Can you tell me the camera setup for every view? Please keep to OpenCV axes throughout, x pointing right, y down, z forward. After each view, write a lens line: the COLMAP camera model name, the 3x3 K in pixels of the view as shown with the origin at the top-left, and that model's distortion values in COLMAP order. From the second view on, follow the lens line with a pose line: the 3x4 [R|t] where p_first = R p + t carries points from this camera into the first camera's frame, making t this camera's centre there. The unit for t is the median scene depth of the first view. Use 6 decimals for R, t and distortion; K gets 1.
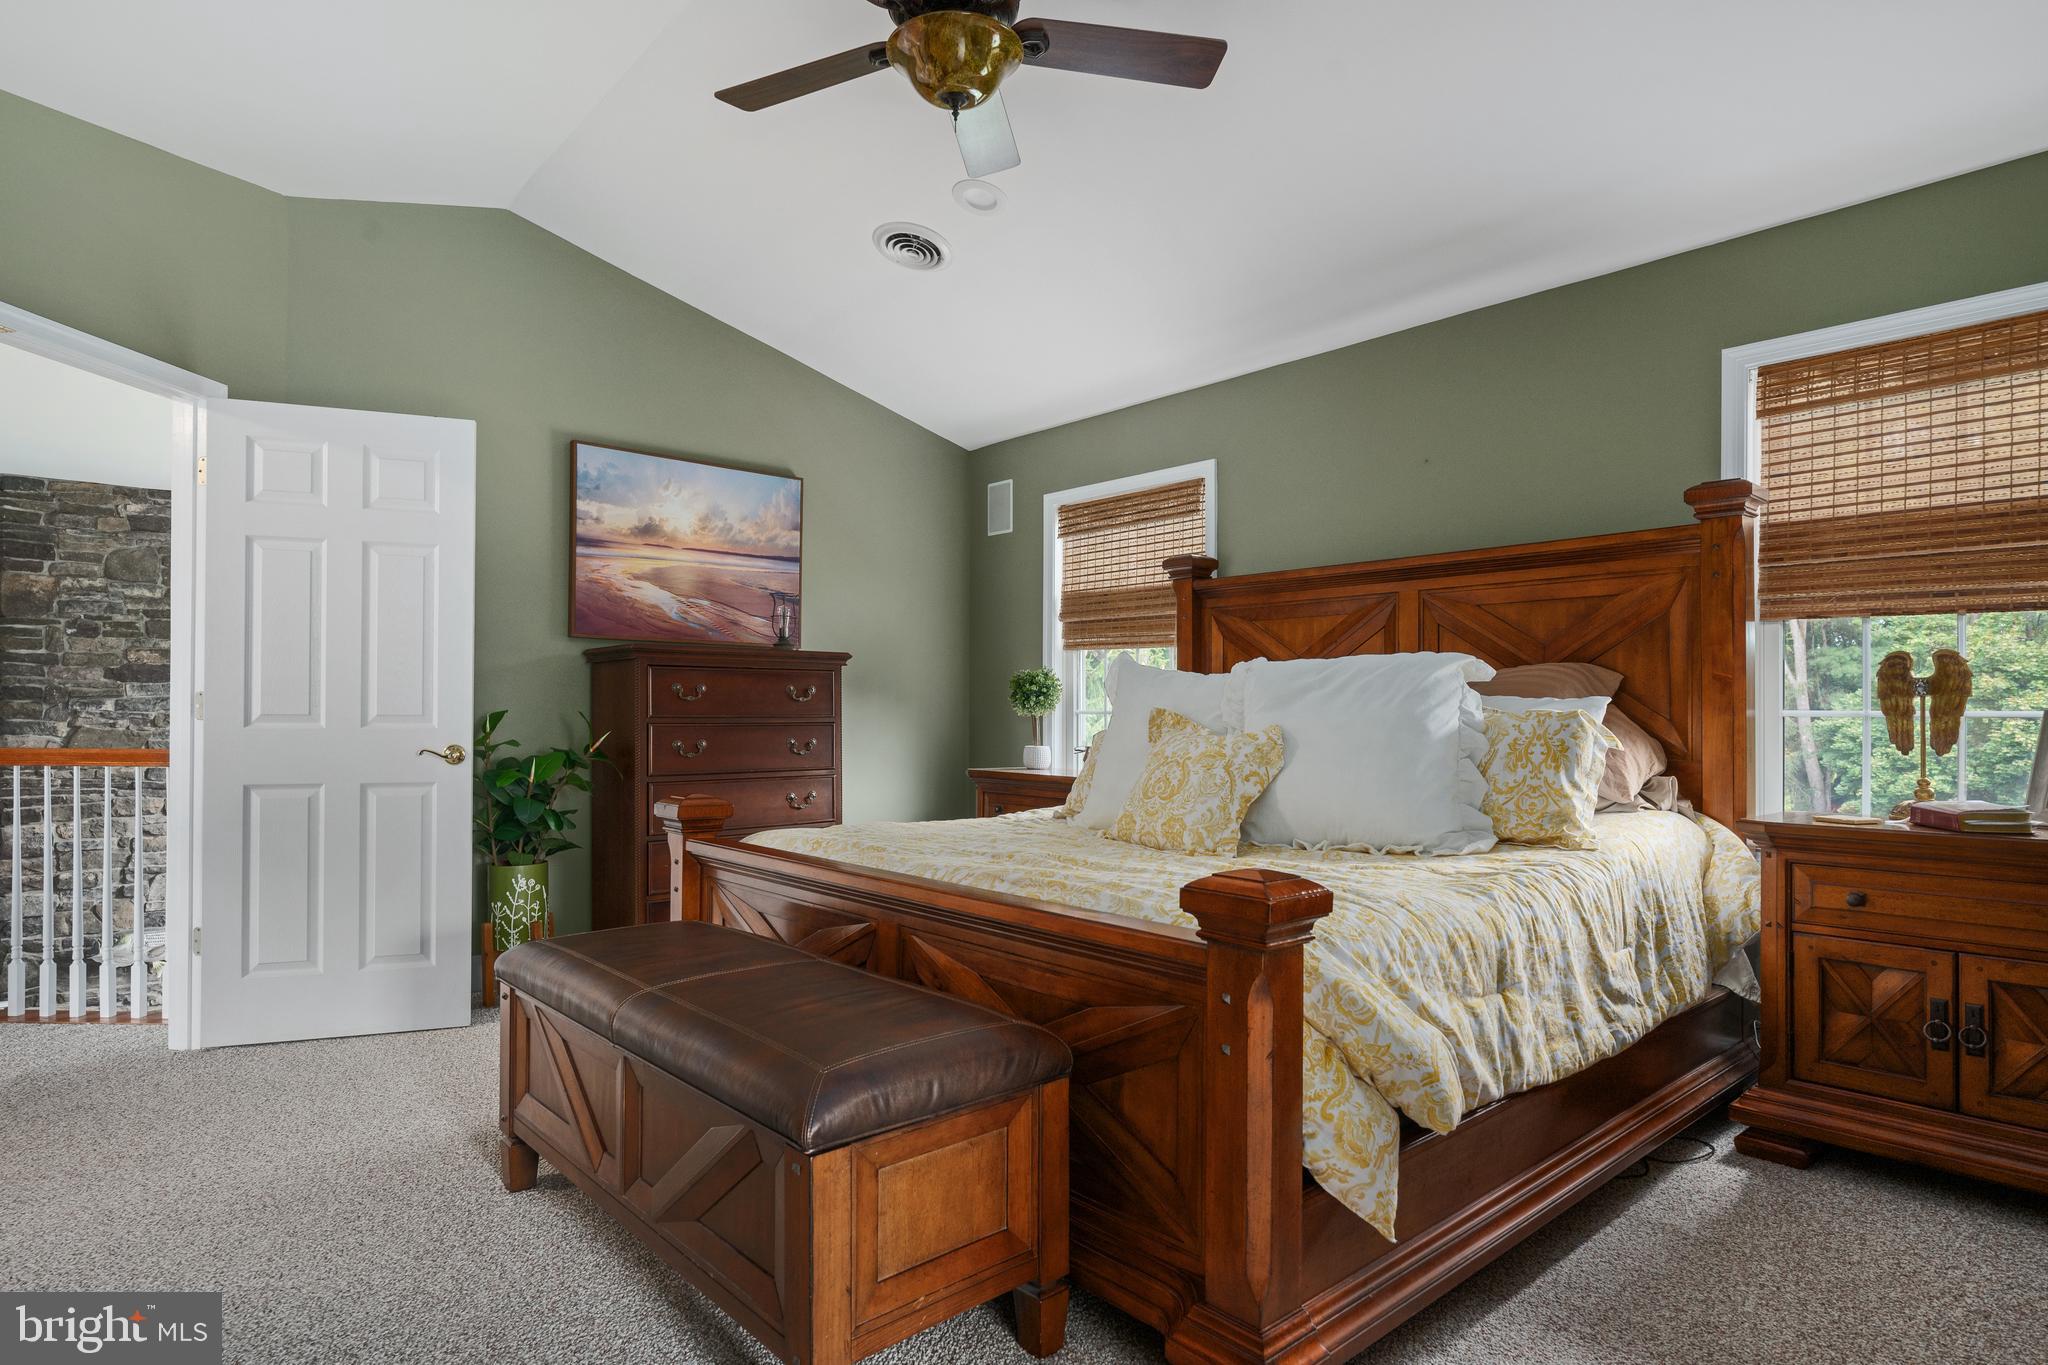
lens RADIAL K [[1111.7, 0, 1016.3], [0, 1111.7, 716.4], [0, 0, 1]] dist [0.004577, 0.000541]
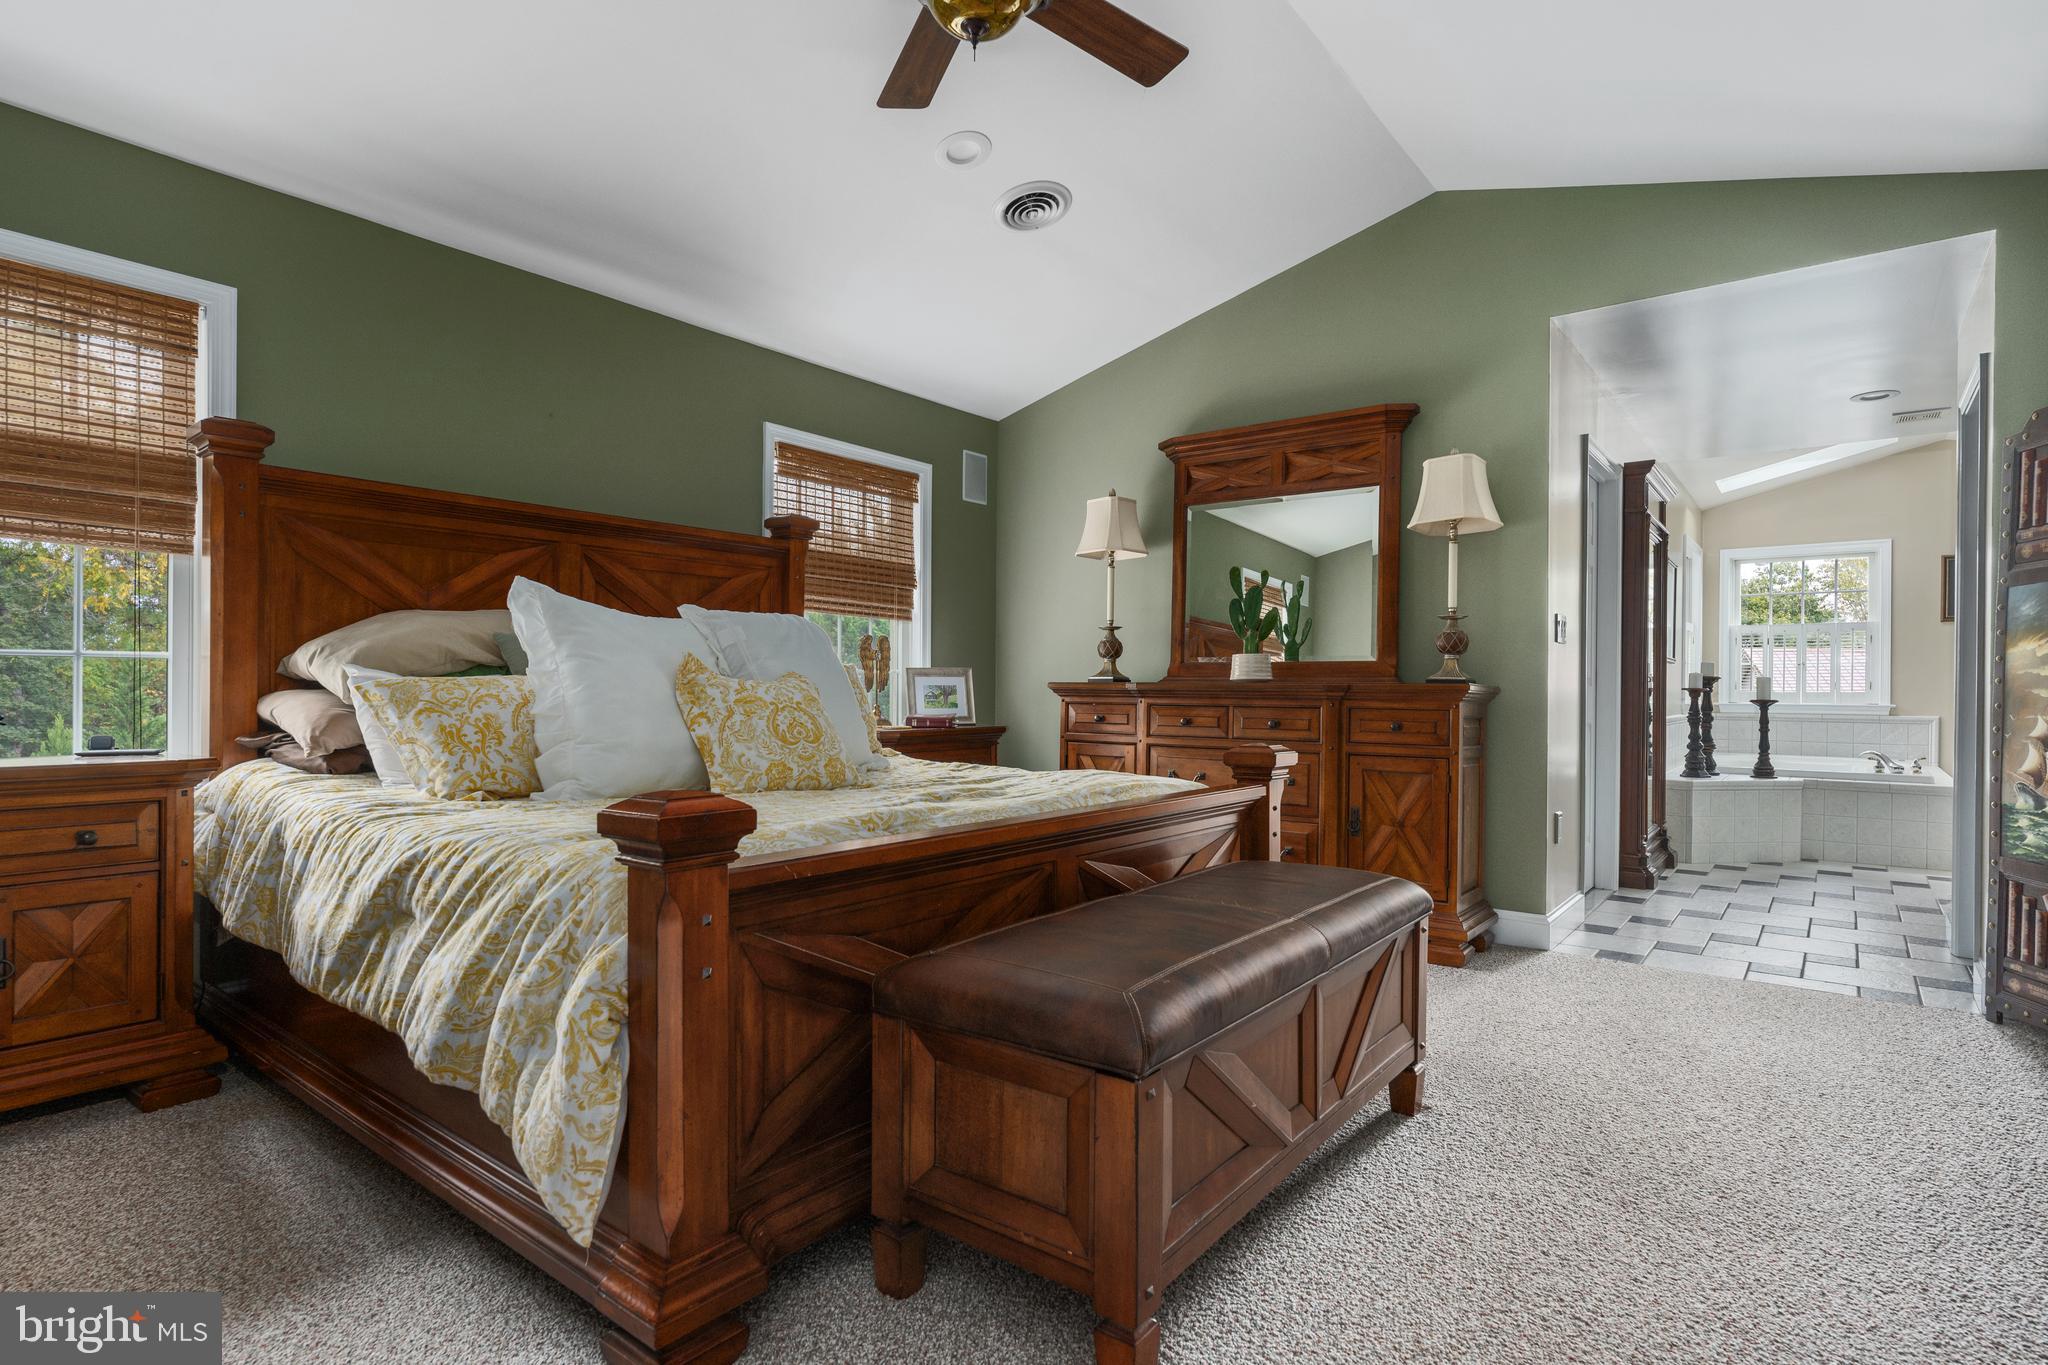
lens RADIAL K [[1038.5, 0, 1021.1], [0, 1038.5, 683.5], [0, 0, 1]] dist [-0.006229, -0.000232]
pose [[-0.194640, -0.010891, 0.980814, -0.867733], [-0.016580, 0.999832, 0.007812, 0.005135], [-0.980735, -0.014742, -0.194788, 0.975791]]
